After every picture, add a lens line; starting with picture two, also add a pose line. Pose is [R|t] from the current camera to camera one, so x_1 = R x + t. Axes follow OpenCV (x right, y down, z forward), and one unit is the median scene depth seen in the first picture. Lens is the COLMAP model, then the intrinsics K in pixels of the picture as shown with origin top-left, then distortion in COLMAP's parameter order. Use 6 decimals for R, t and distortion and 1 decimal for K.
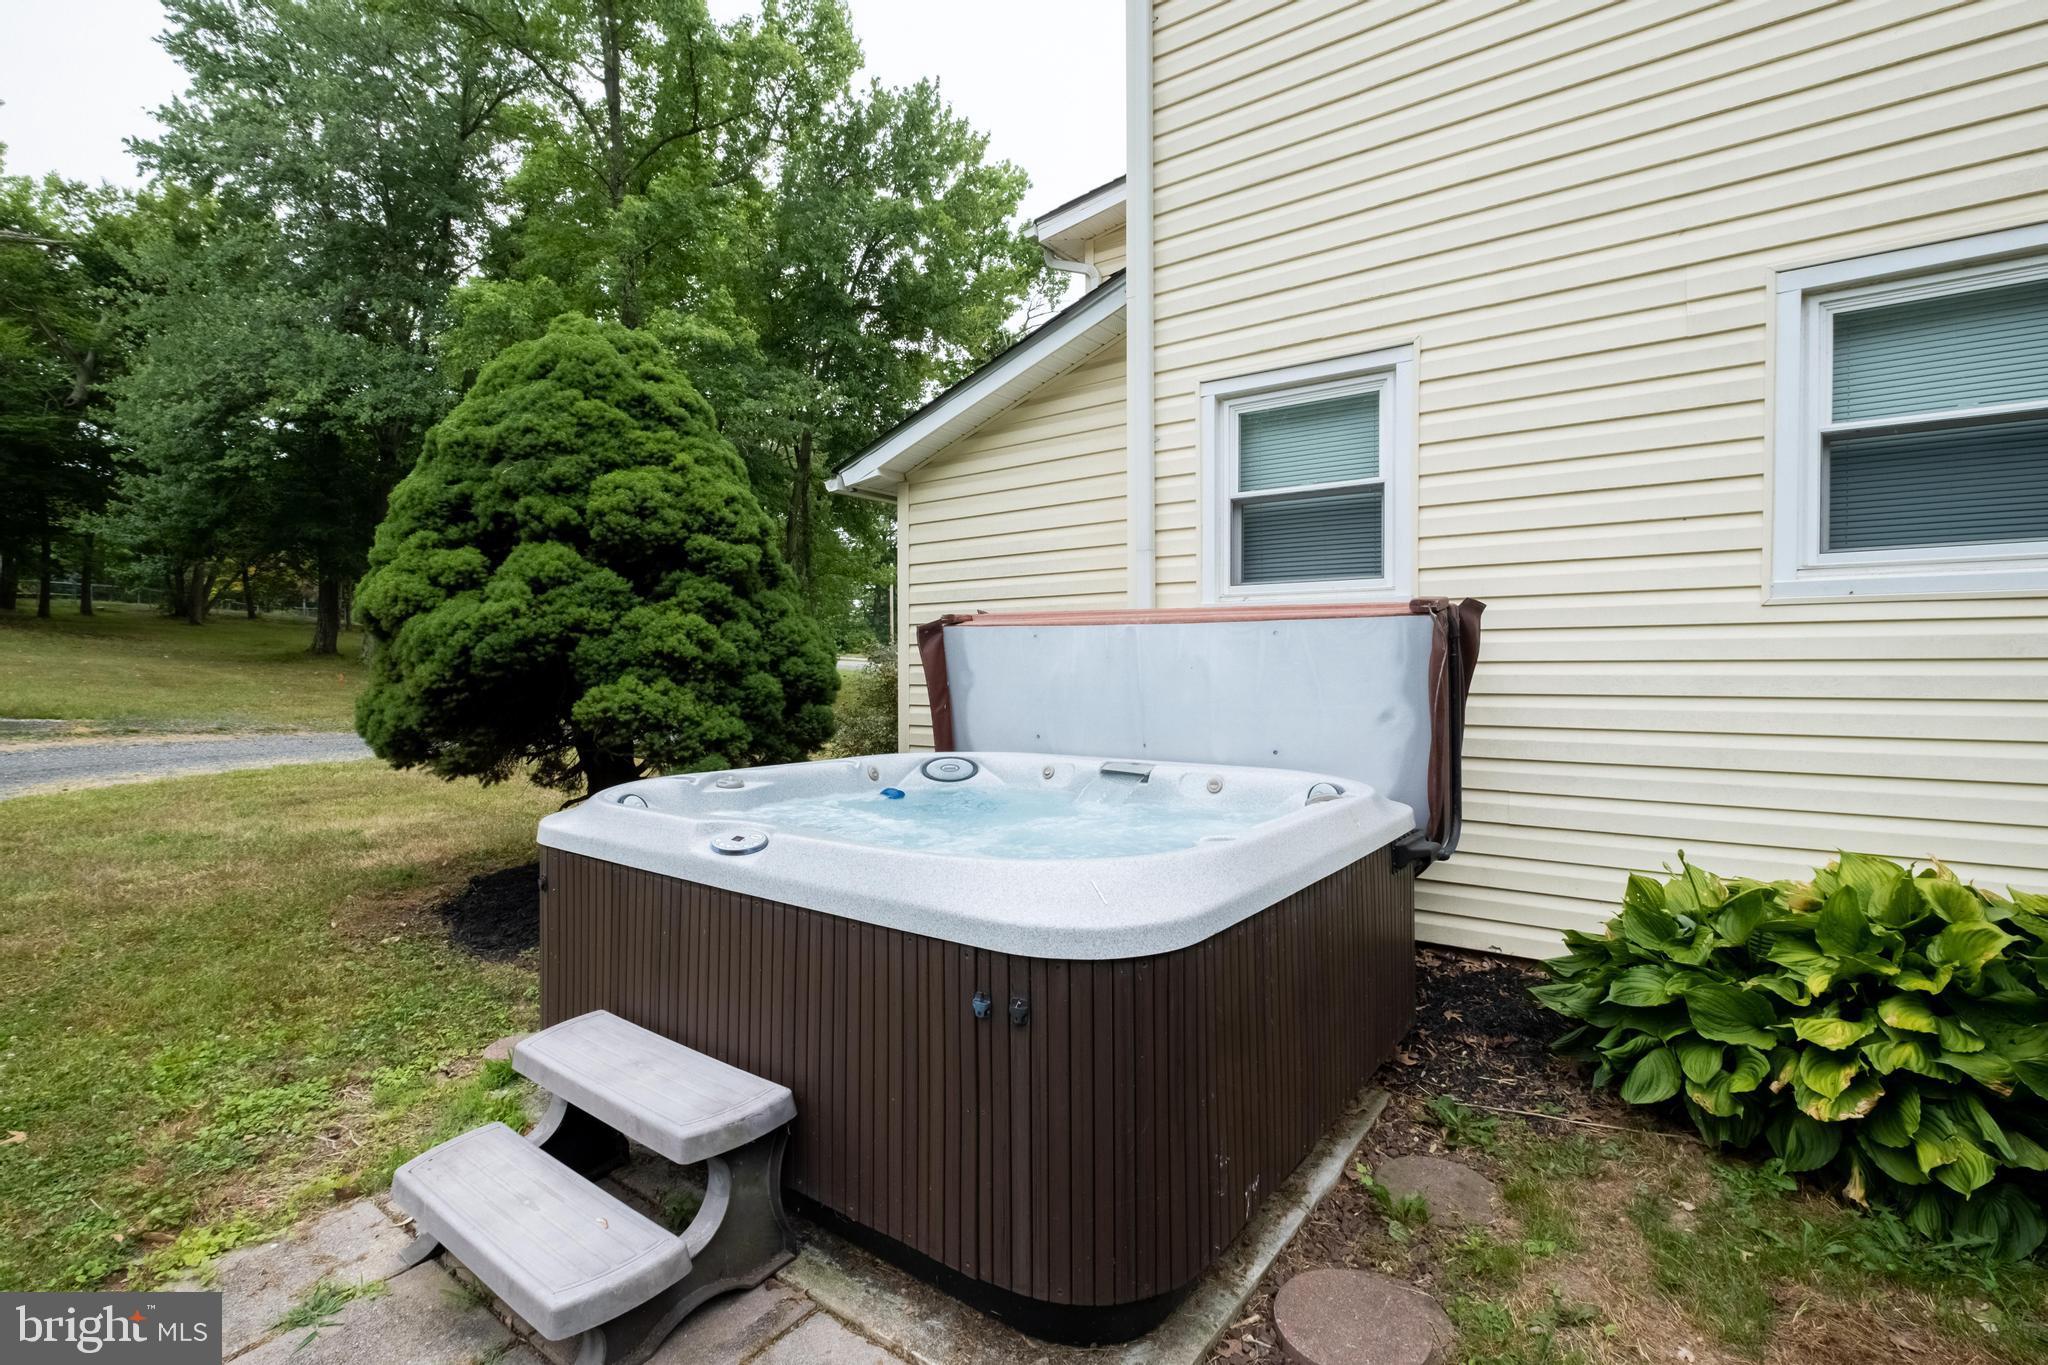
lens RADIAL K [[929.5, 0, 1013.8], [0, 929.5, 677.9], [0, 0, 1]] dist [-0.002822, -0.000248]
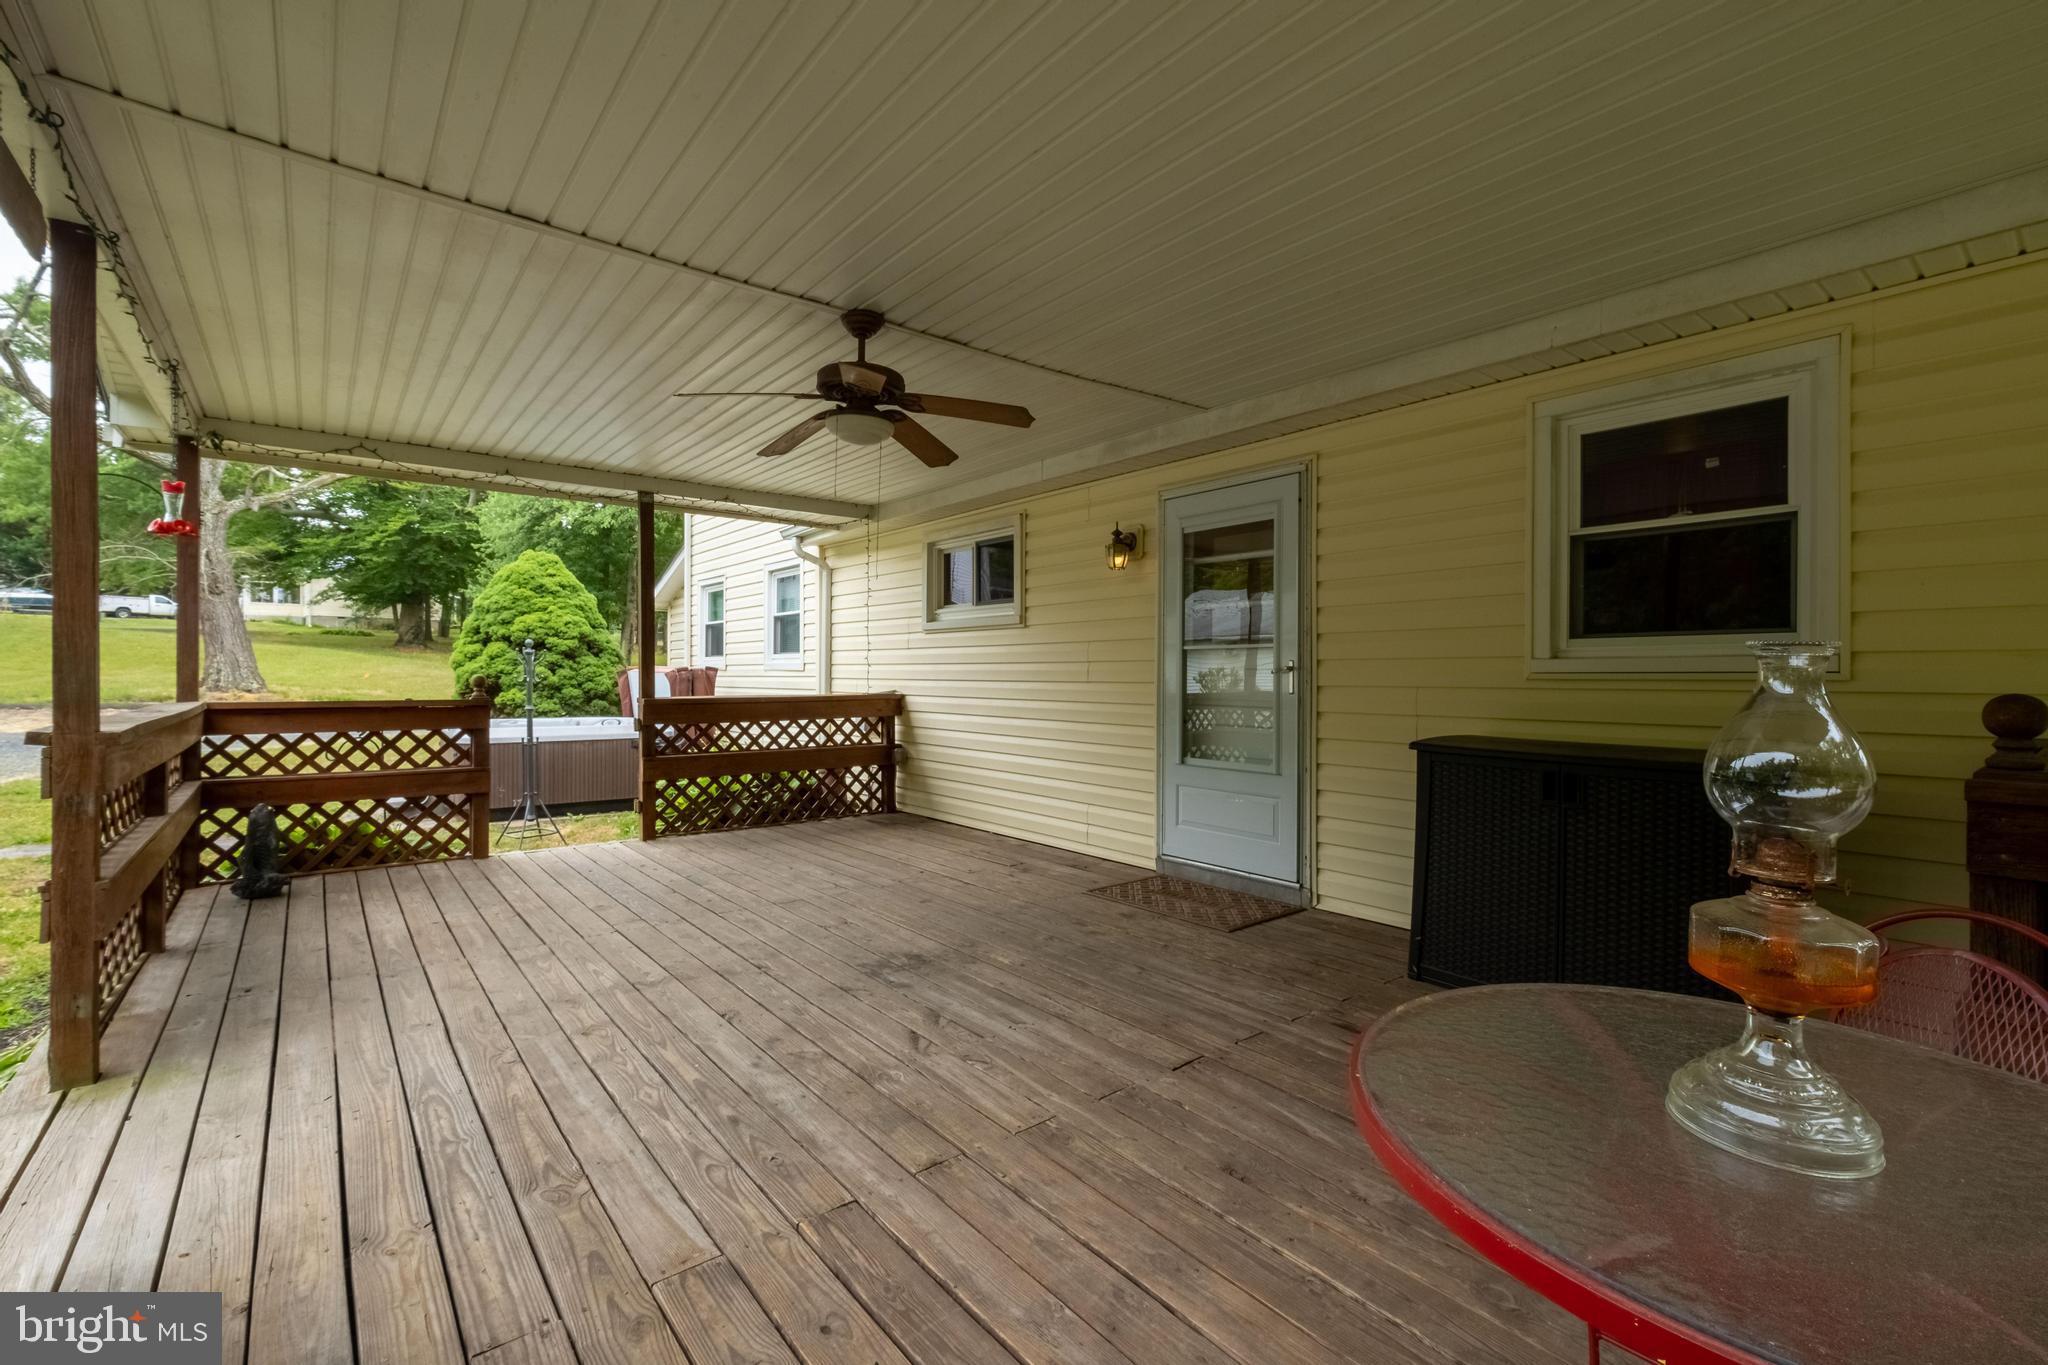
lens RADIAL K [[907.1, 0, 1026.1], [0, 907.1, 676.5], [0, 0, 1]] dist [-0.008462, -0.000326]
pose [[0.961834, 0.004913, -0.273589, 1.820185], [-0.009890, 0.999810, -0.016814, -0.008459], [0.273454, 0.018878, 0.961700, -1.233711]]
